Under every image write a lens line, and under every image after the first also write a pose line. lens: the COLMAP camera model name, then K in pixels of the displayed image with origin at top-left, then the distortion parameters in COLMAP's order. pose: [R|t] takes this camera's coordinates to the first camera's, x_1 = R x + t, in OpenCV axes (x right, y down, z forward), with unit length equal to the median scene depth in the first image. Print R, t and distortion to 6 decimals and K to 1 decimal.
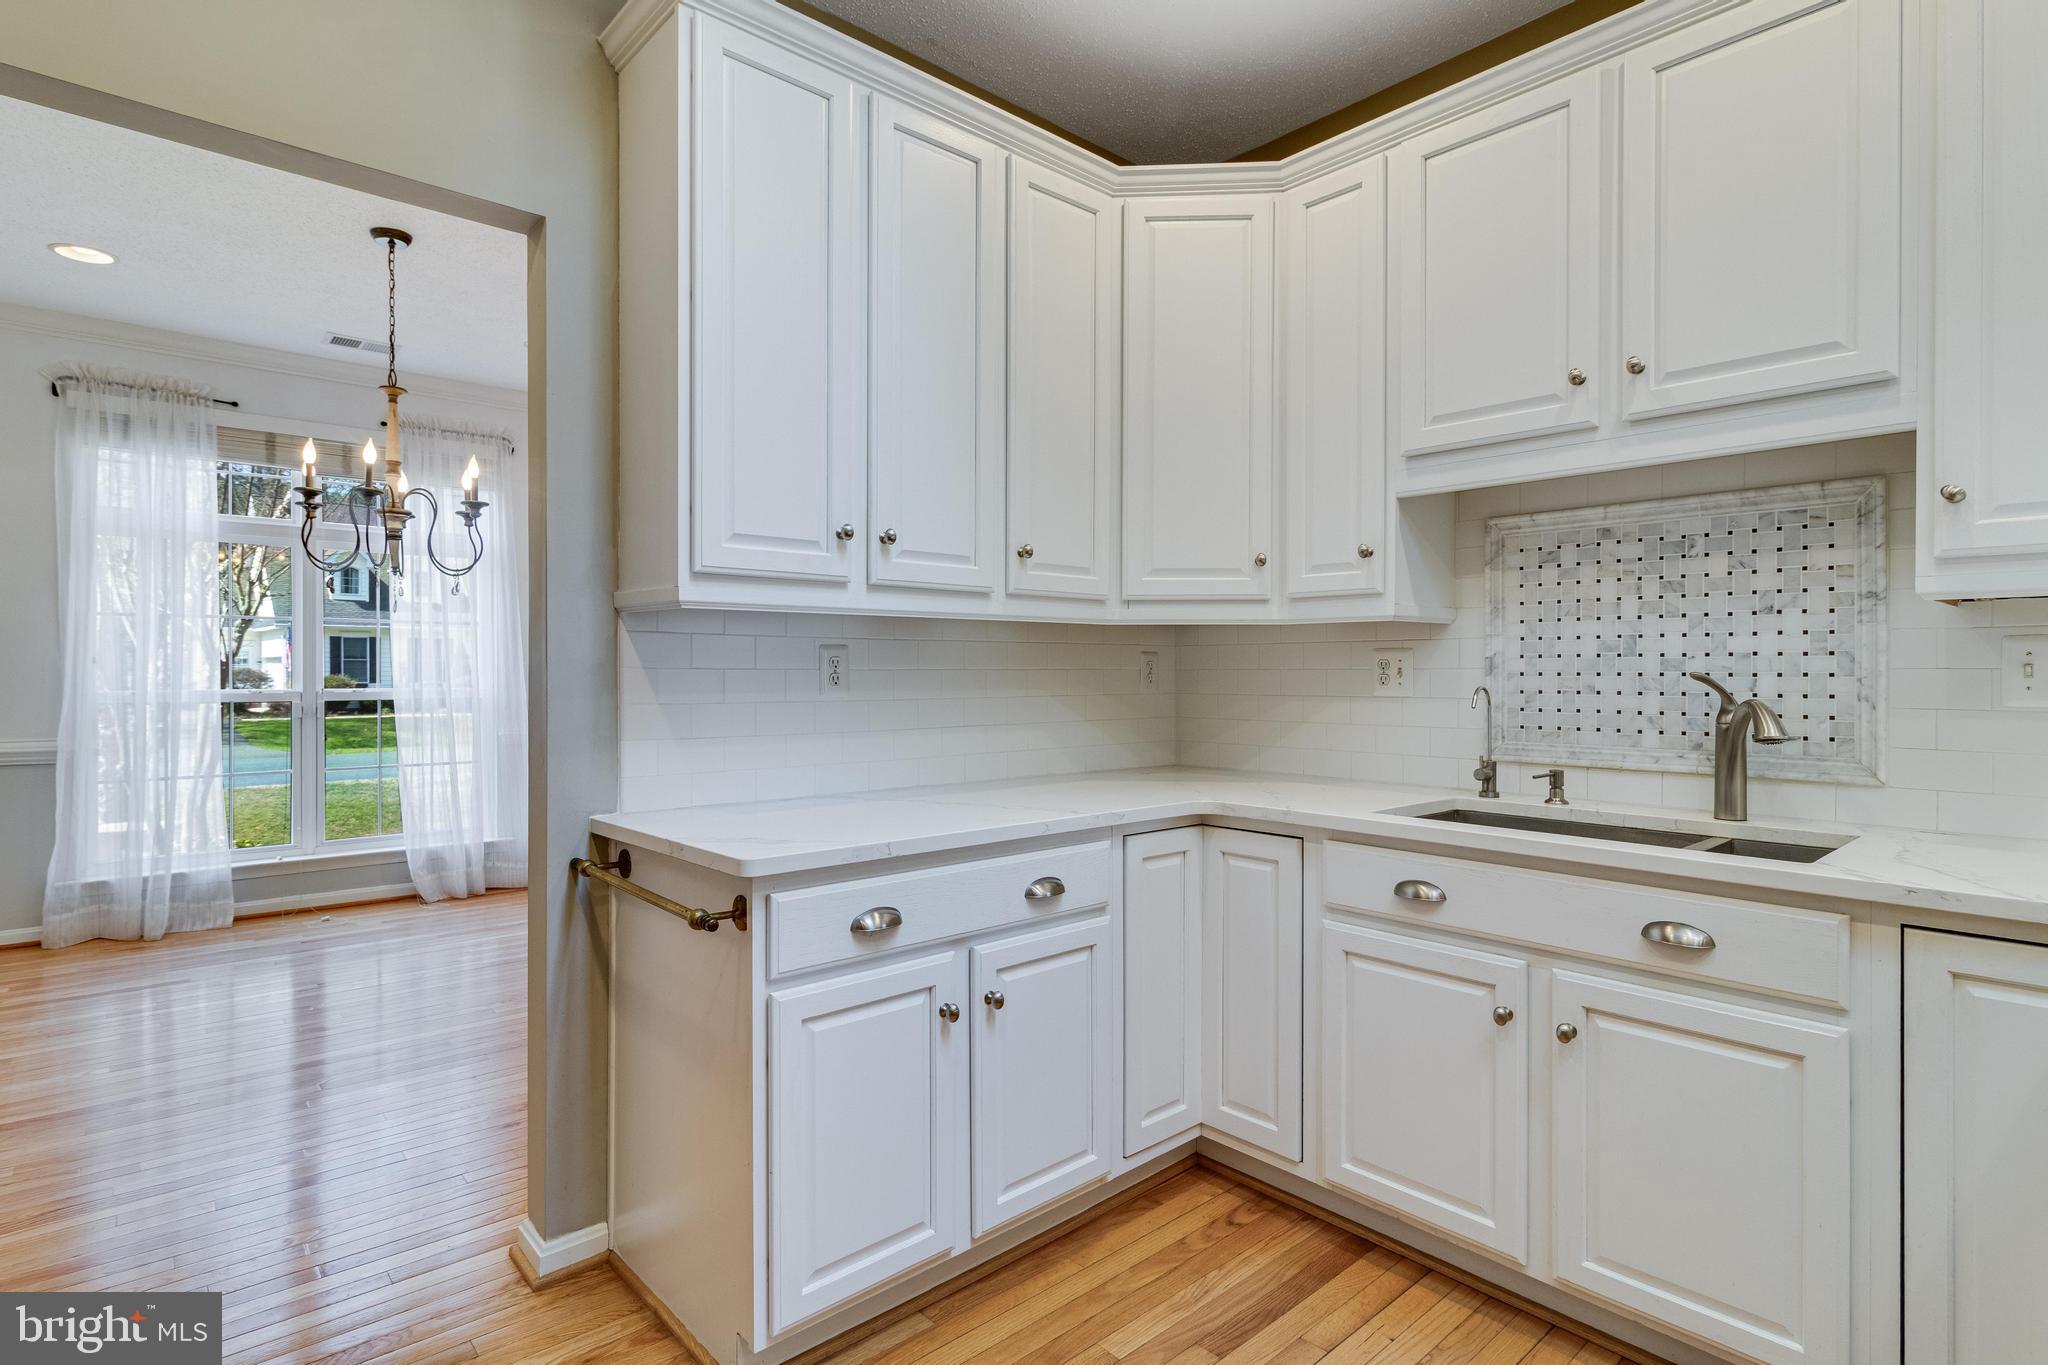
lens RADIAL K [[1029.7, 0, 1020.8], [0, 1029.7, 676.6], [0, 0, 1]] dist [0.002183, -0.002566]
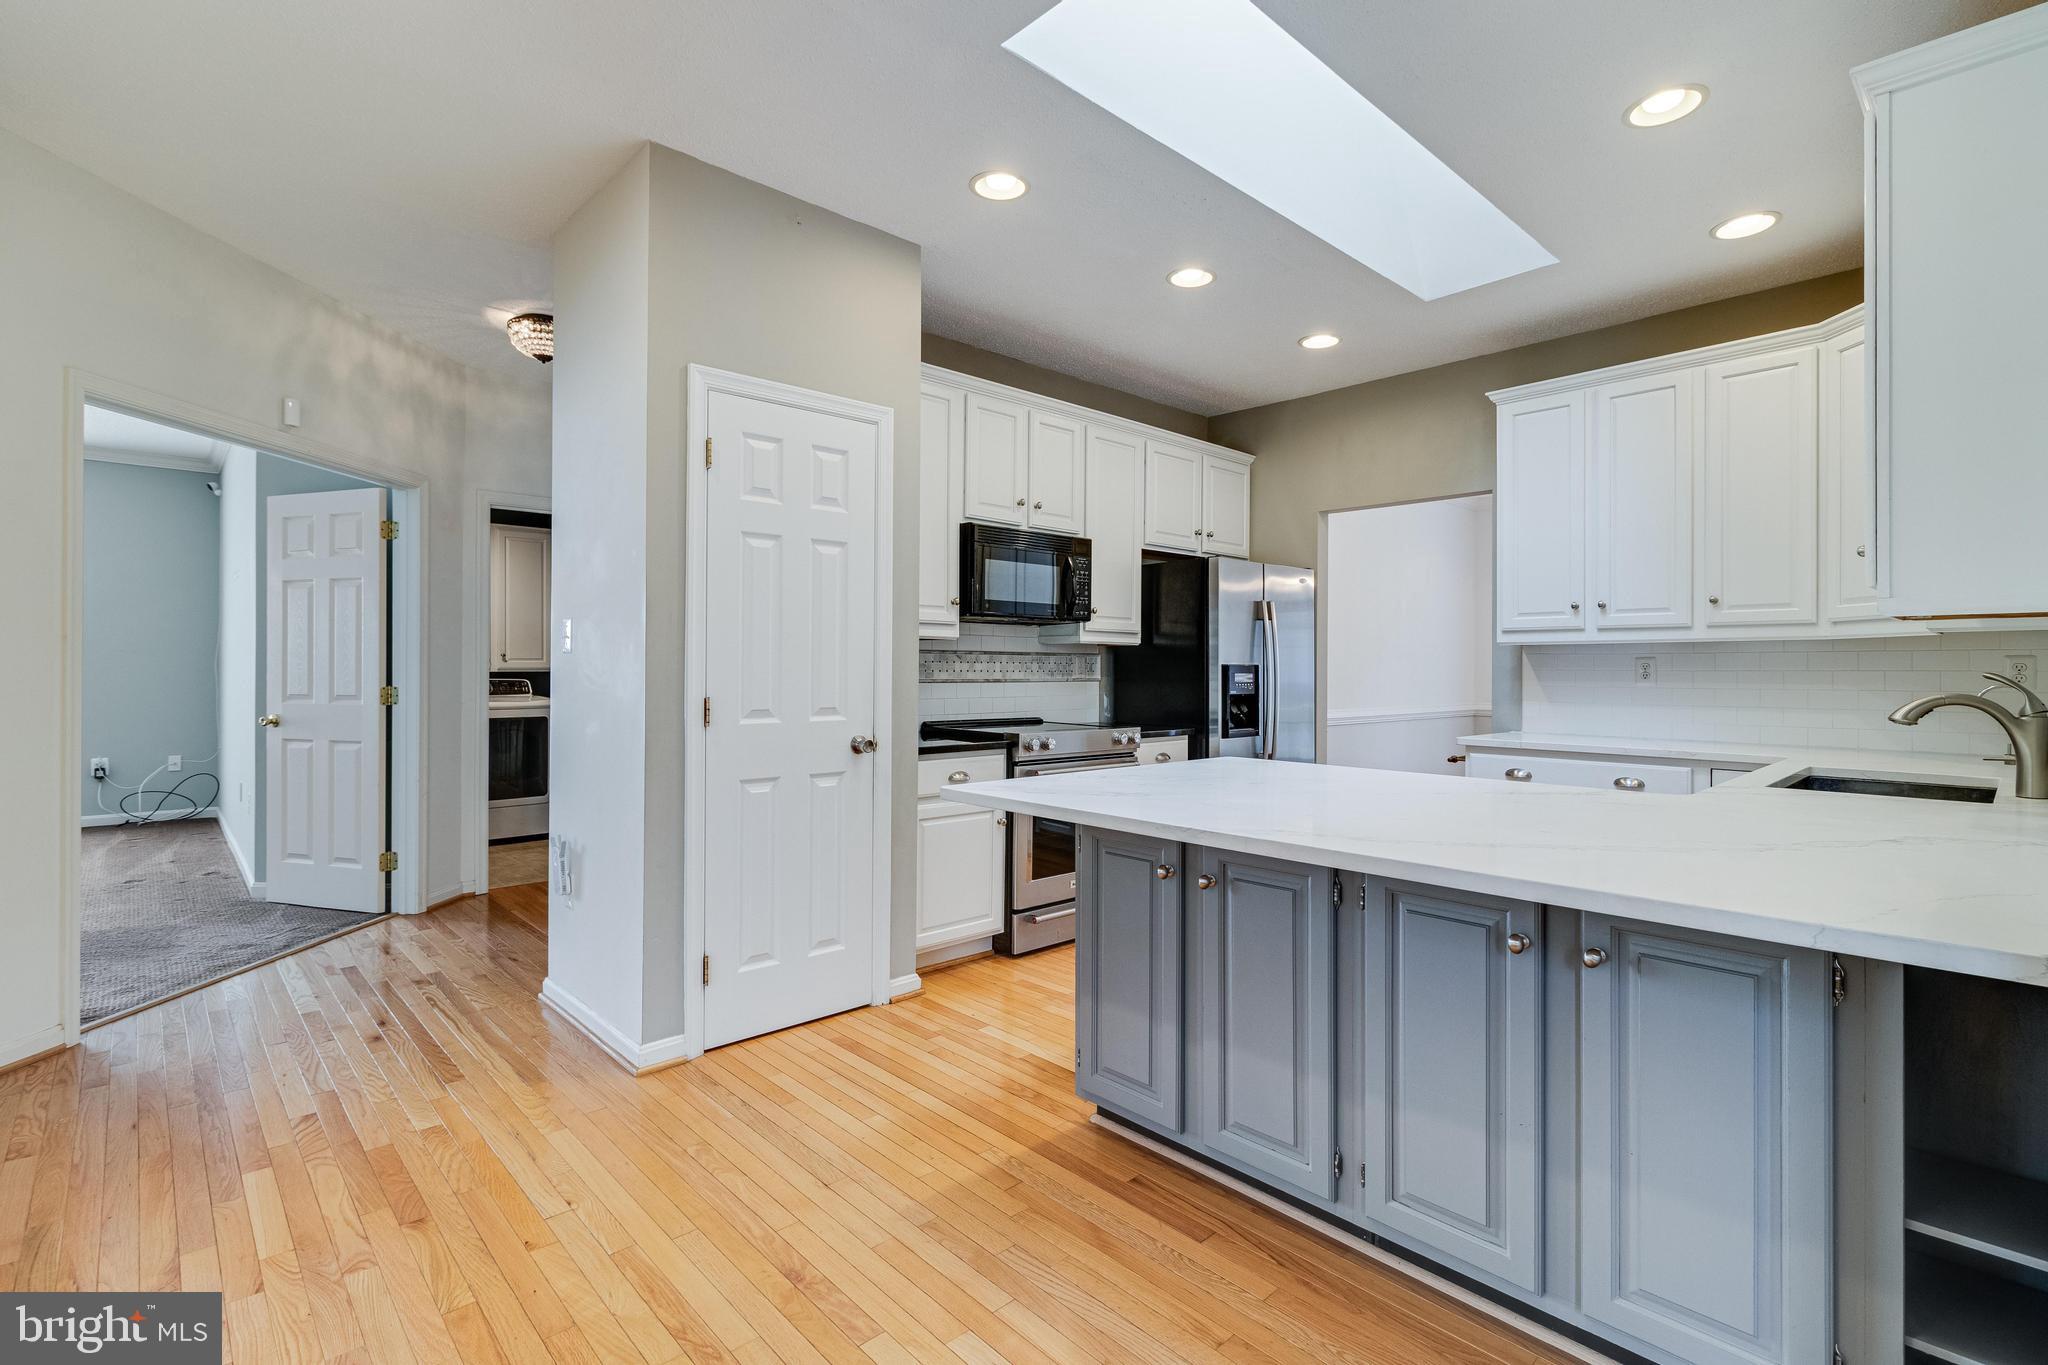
lens RADIAL K [[947.0, 0, 1023.2], [0, 947.0, 672.2], [0, 0, 1]] dist [0.003425, -0.000539]
pose [[0.021097, 0.001122, -0.999777, 1.511628], [-0.008710, 0.999962, 0.000938, 0.004427], [0.999739, 0.008688, 0.021106, -0.154750]]
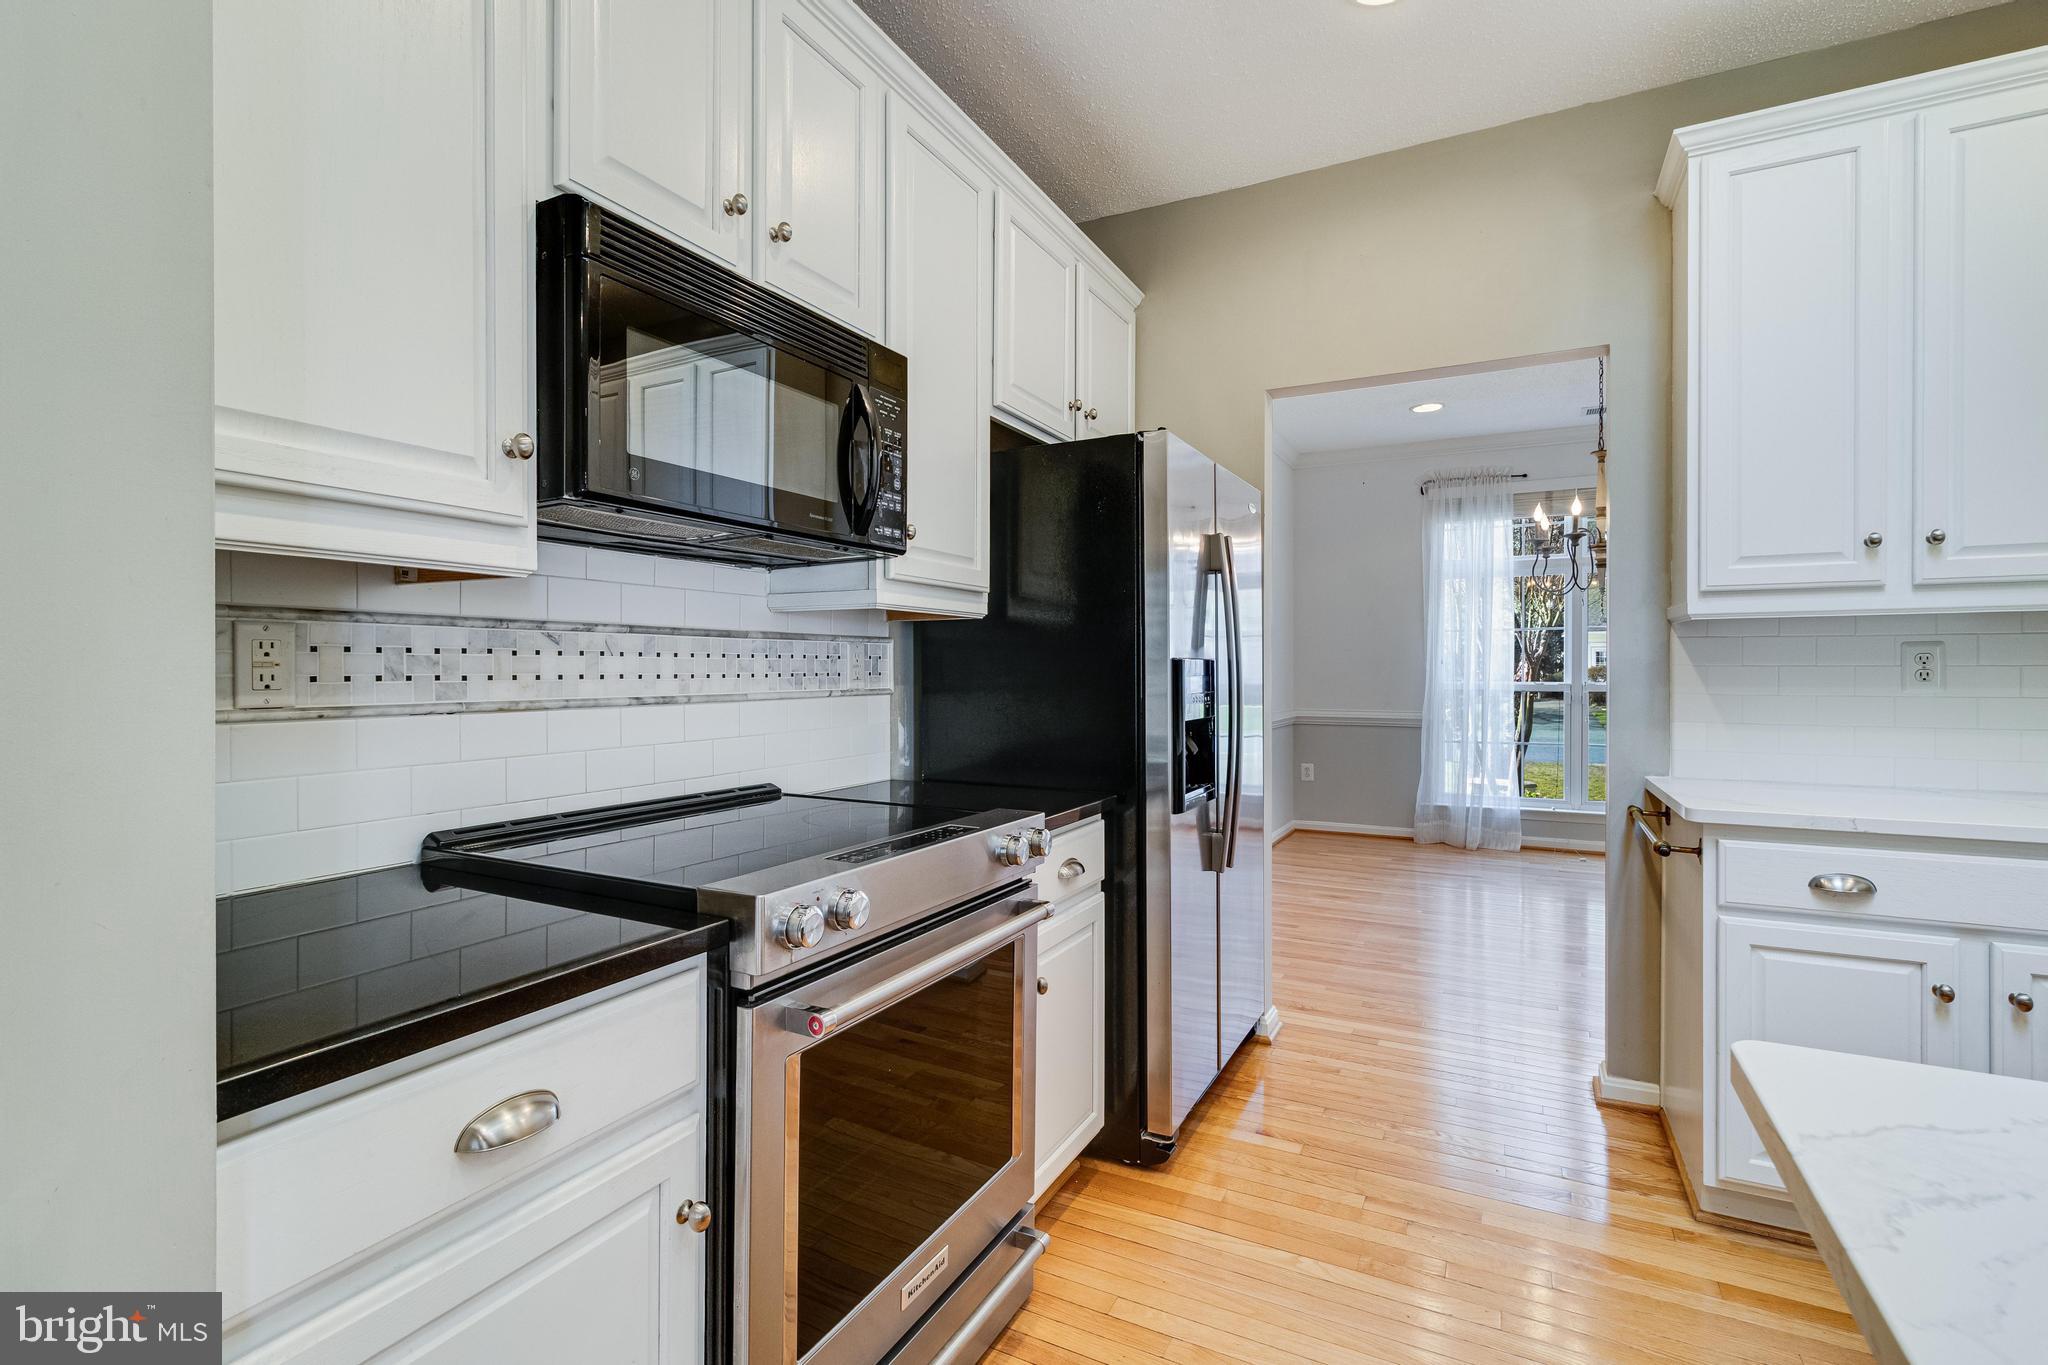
lens RADIAL K [[947.0, 0, 1022.1], [0, 947.0, 670.8], [0, 0, 1]] dist [0.003425, -0.000539]
pose [[0.354165, -0.000843, -0.935182, 0.385517], [-0.001412, 0.999998, -0.001436, 0.000762], [0.935182, 0.001829, 0.354163, -0.168979]]
